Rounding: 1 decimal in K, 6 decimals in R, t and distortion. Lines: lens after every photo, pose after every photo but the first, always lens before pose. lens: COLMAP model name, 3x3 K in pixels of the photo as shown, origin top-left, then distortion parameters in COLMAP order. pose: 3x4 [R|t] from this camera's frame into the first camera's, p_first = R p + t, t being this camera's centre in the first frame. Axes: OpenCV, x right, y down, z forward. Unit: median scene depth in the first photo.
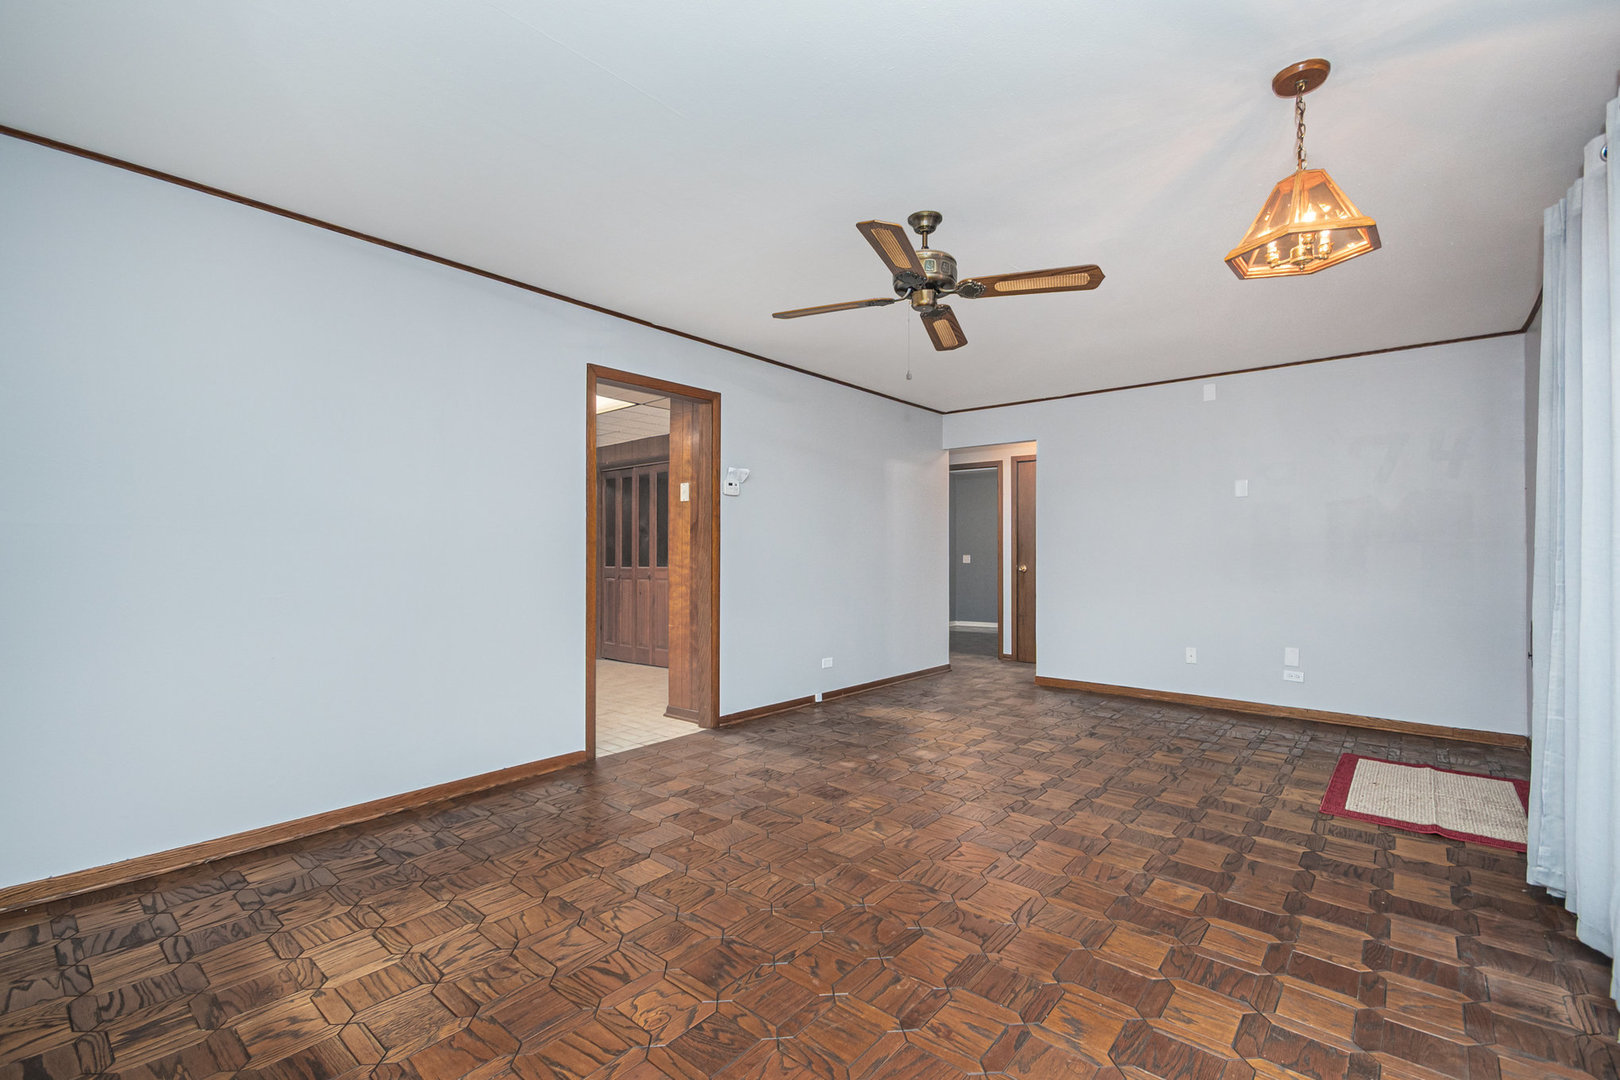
lens RADIAL K [[708.1, 0, 814.6], [0, 708.1, 551.5], [0, 0, 1]] dist [0.010262, -0.000339]
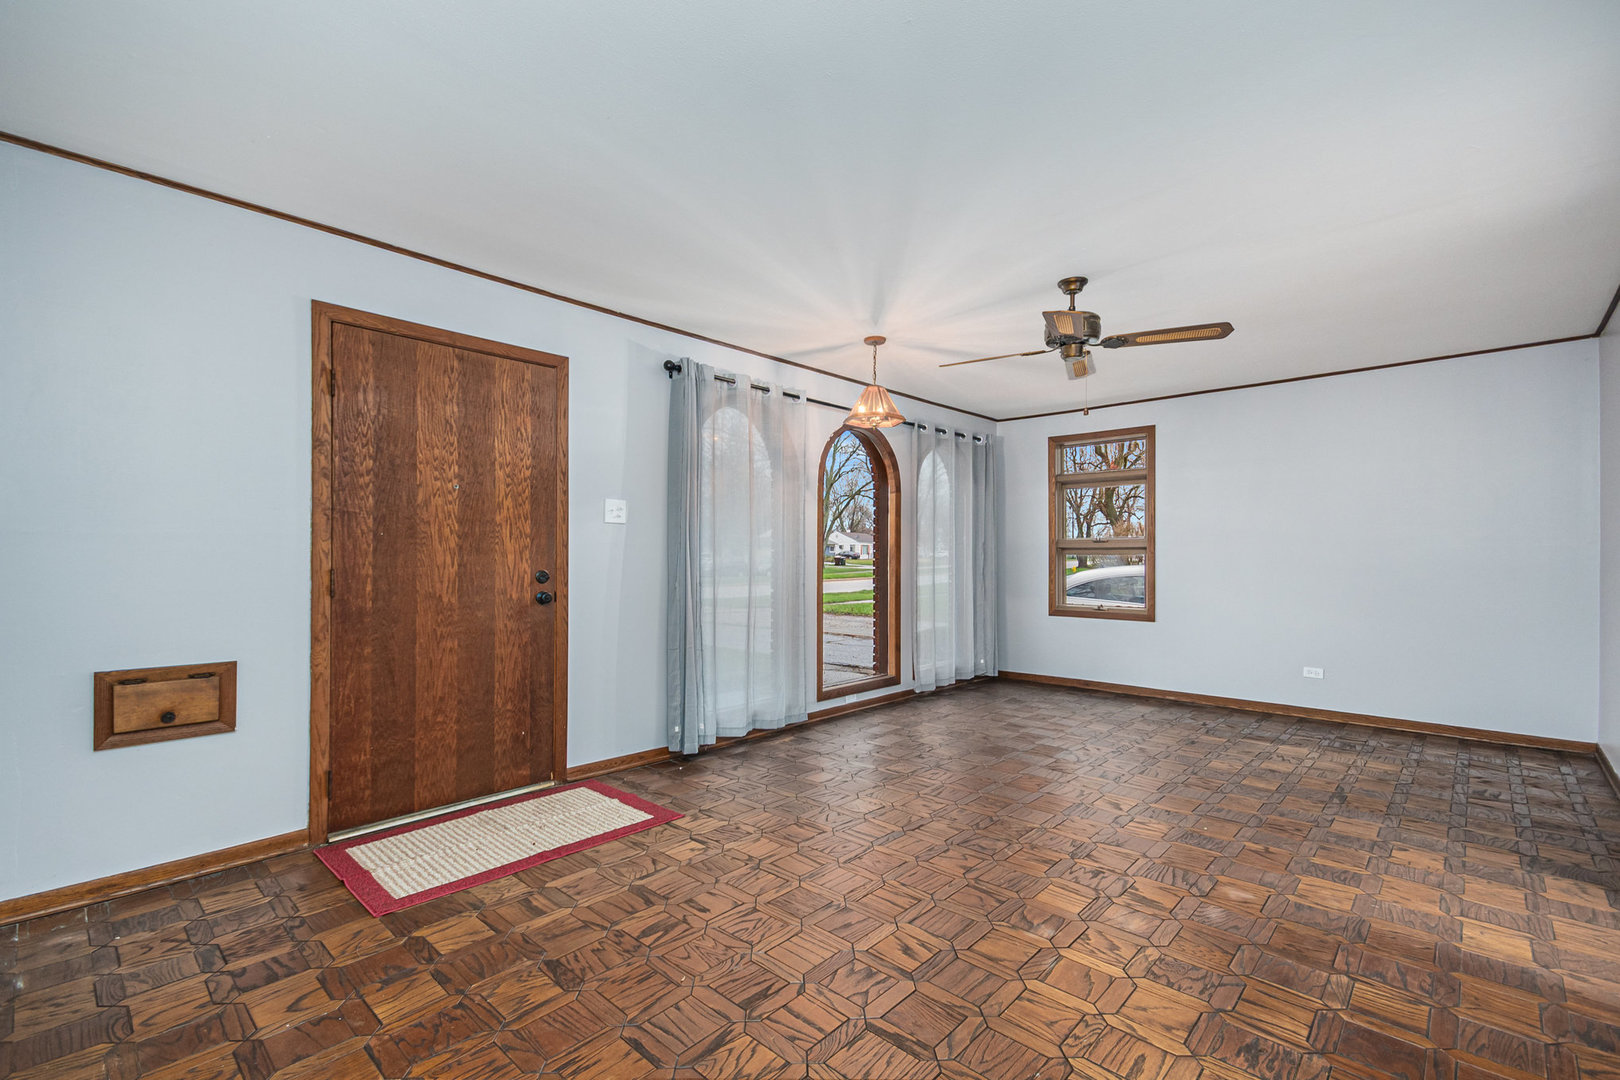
lens RADIAL K [[708.1, 0, 814.6], [0, 708.1, 551.5], [0, 0, 1]] dist [0.010262, -0.000339]
pose [[-0.998920, -0.006261, 0.046049, 0.404974], [-0.006448, 0.999972, -0.003901, -0.003421], [-0.046023, -0.004194, -0.998932, 1.682015]]
